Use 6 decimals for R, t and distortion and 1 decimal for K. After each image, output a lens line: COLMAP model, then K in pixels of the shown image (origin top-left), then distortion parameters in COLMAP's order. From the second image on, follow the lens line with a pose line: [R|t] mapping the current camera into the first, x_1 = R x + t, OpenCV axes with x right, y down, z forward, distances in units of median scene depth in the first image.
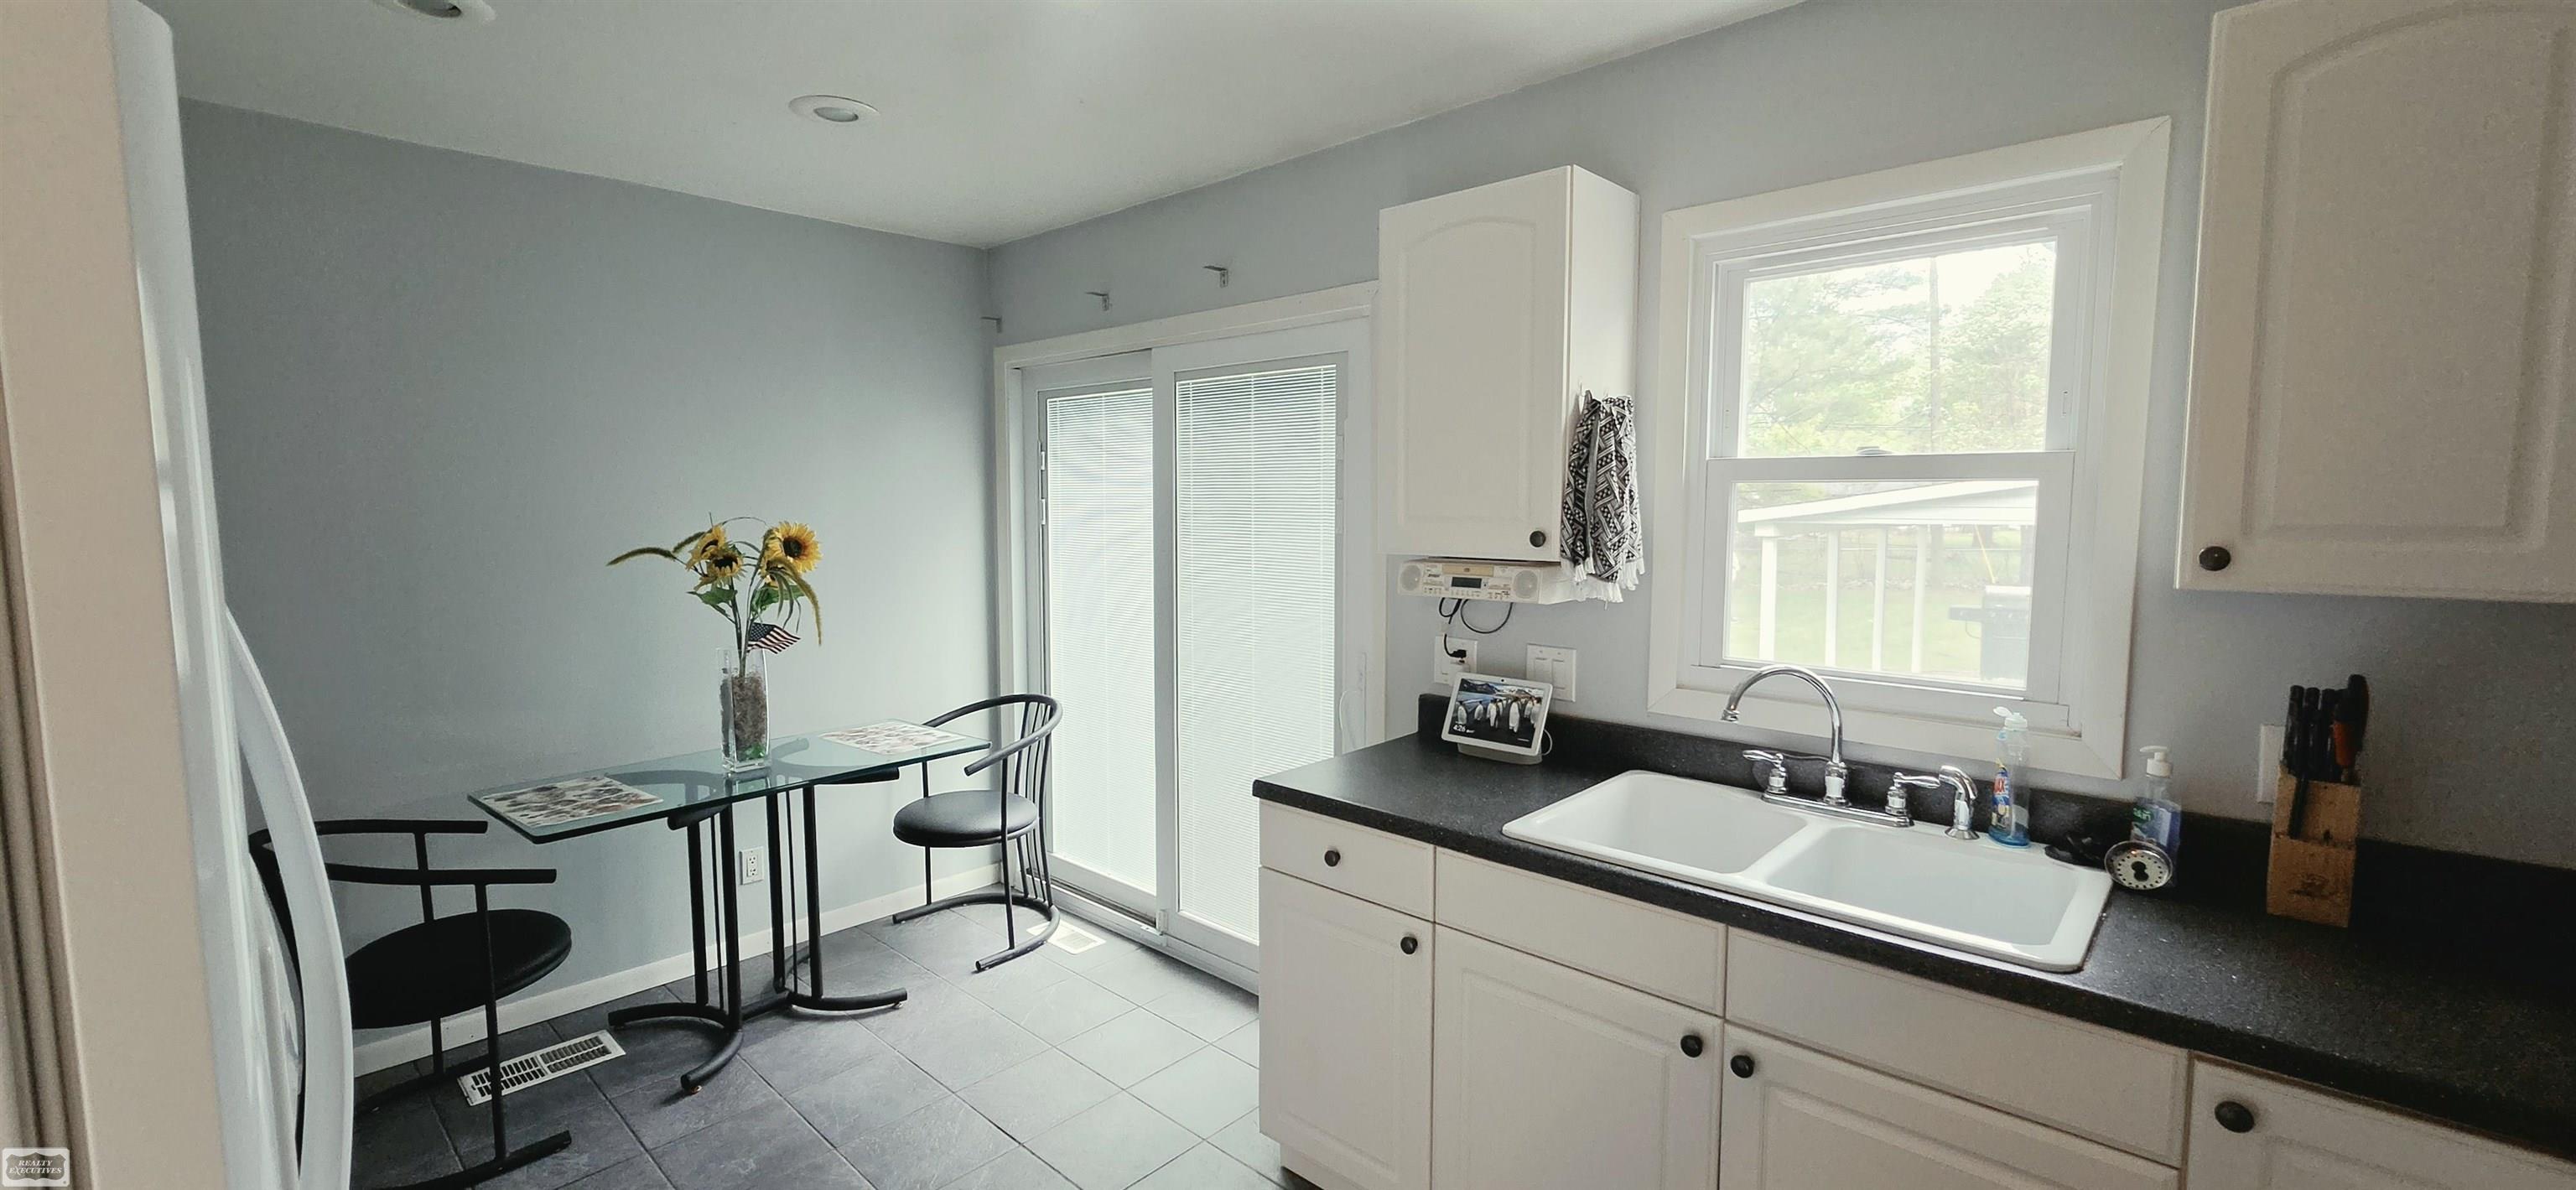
lens RADIAL K [[1052.3, 0, 1281.8], [0, 1052.3, 592.1], [0, 0, 1]] dist [0.000443, 0.001006]
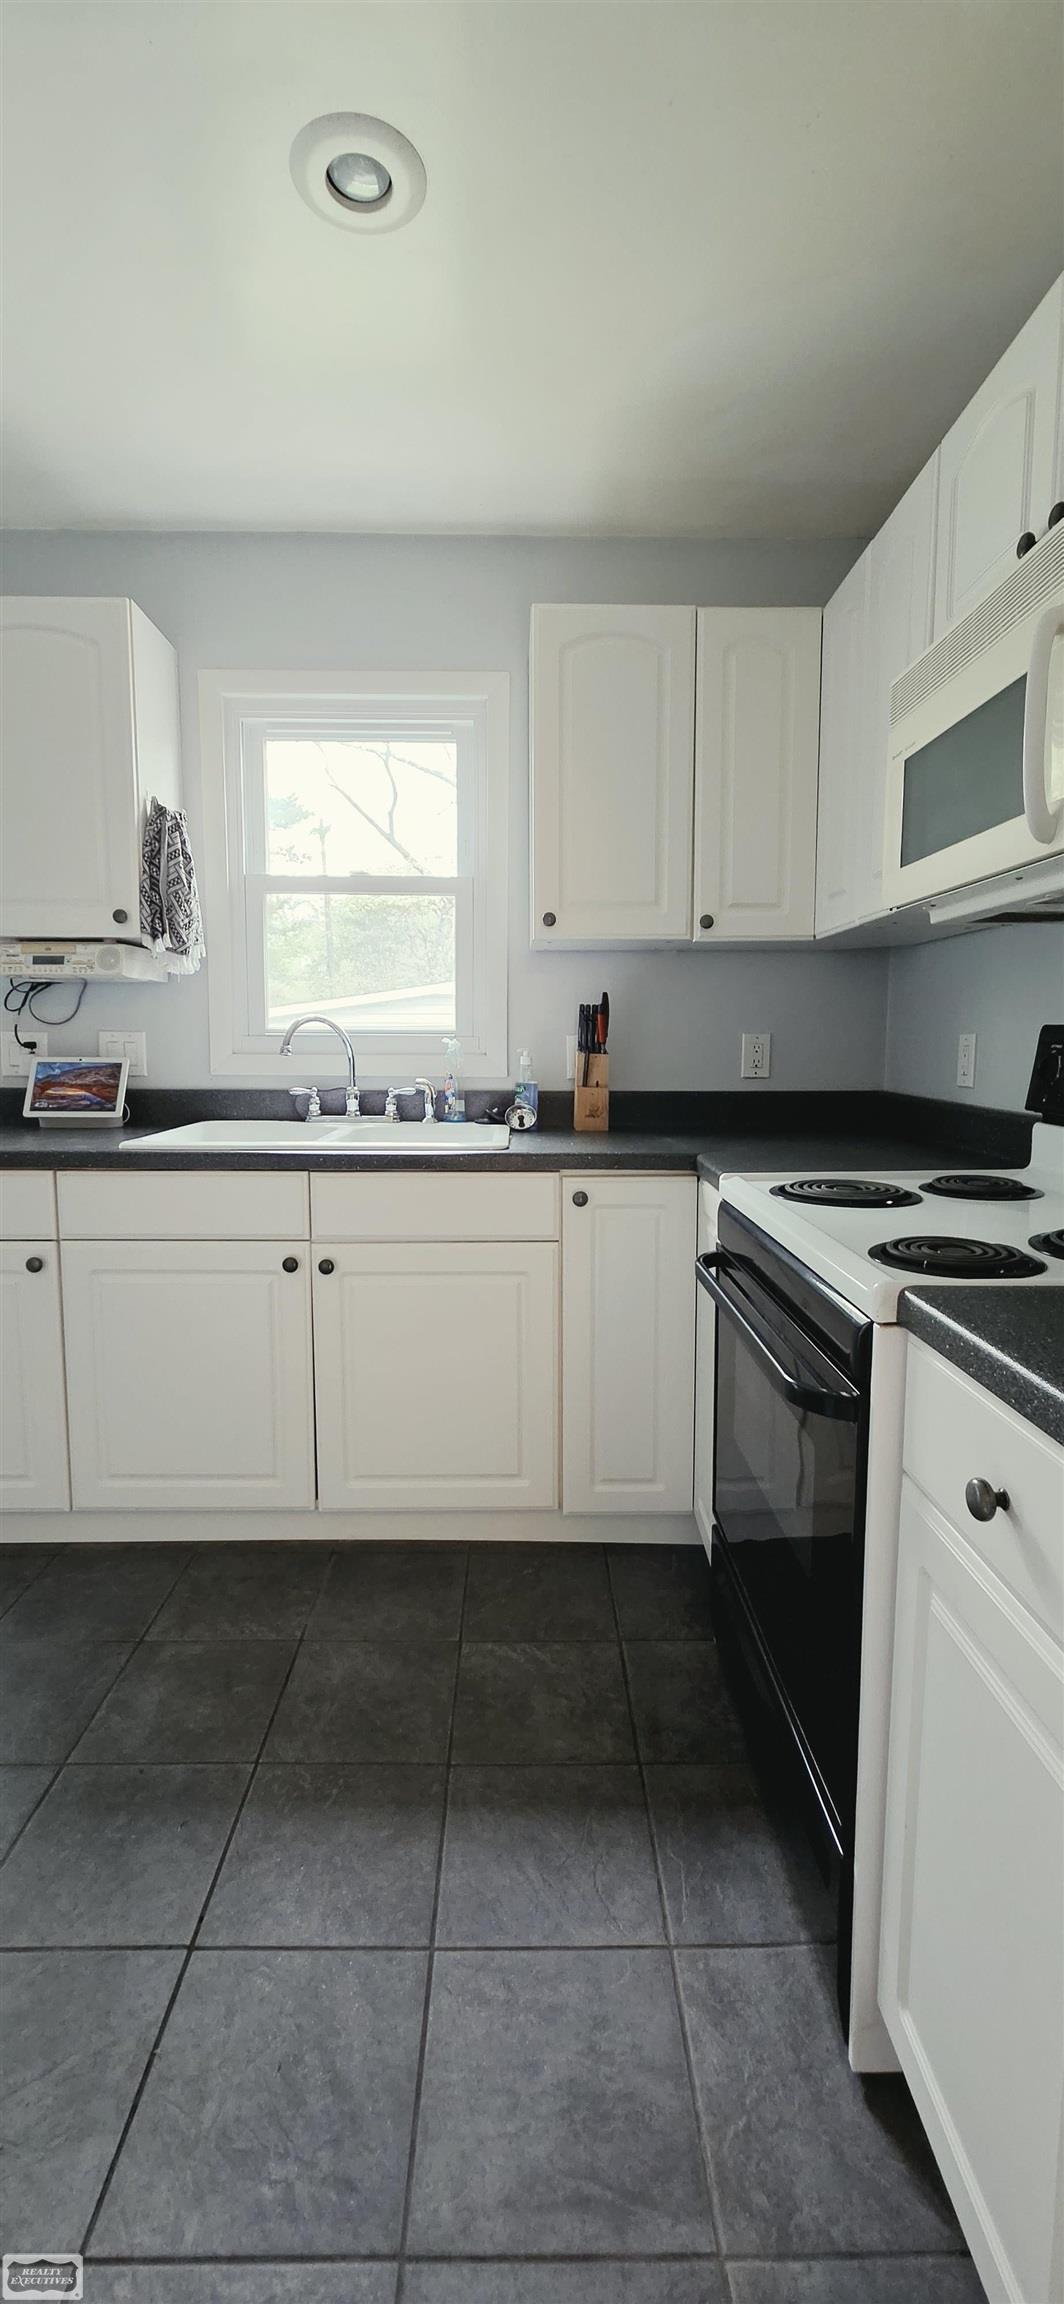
lens RADIAL K [[941.1, 0, 540.1], [0, 941.1, 1143.8], [0, 0, 1]] dist [0.000443, 0.001006]
pose [[0.716759, -0.068579, 0.693940, -0.173287], [0.055370, 0.997607, 0.041399, 0.190223], [-0.695119, 0.008750, 0.718841, -0.088150]]
